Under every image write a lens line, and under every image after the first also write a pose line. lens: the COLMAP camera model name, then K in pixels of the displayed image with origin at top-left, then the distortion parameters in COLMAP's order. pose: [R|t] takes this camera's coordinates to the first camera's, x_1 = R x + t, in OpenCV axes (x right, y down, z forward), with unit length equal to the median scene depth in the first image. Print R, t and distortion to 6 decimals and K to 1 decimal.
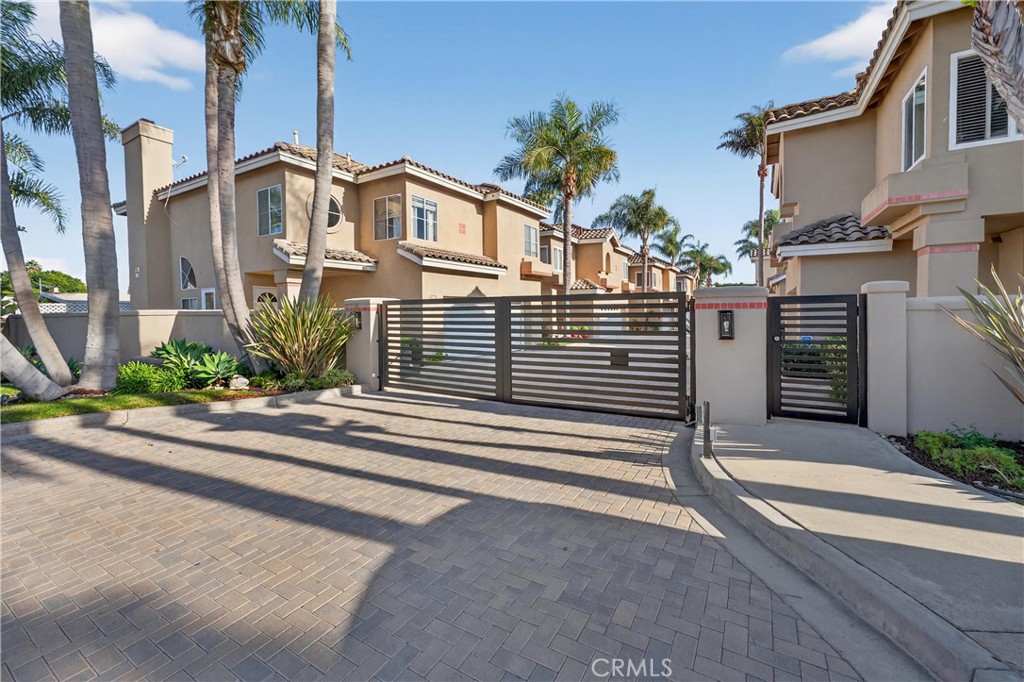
lens RADIAL K [[447.0, 0, 530.5], [0, 447.0, 311.7], [0, 0, 1]] dist [-0.001888, -0.000060]
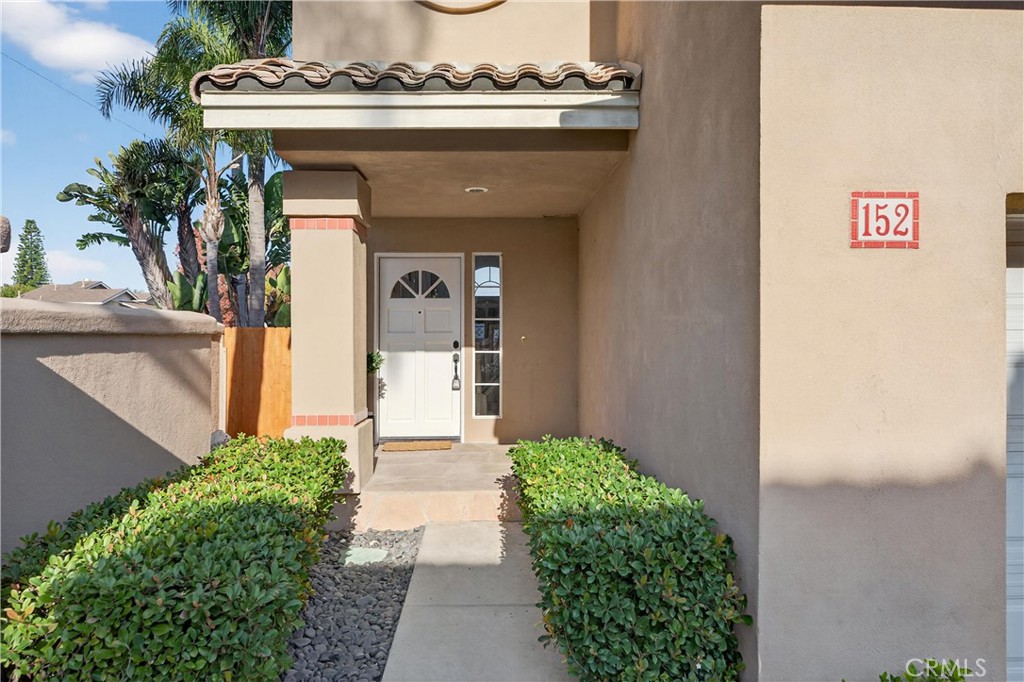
lens RADIAL K [[692.5, 0, 512.0], [0, 692.5, 341.0], [0, 0, 1]] dist [0.000477, 0.000512]
pose [[0.498217, 0.023052, -0.866746, -0.082514], [-0.002437, 0.999680, 0.025187, -0.000433], [0.867049, -0.010436, 0.498113, 0.673933]]
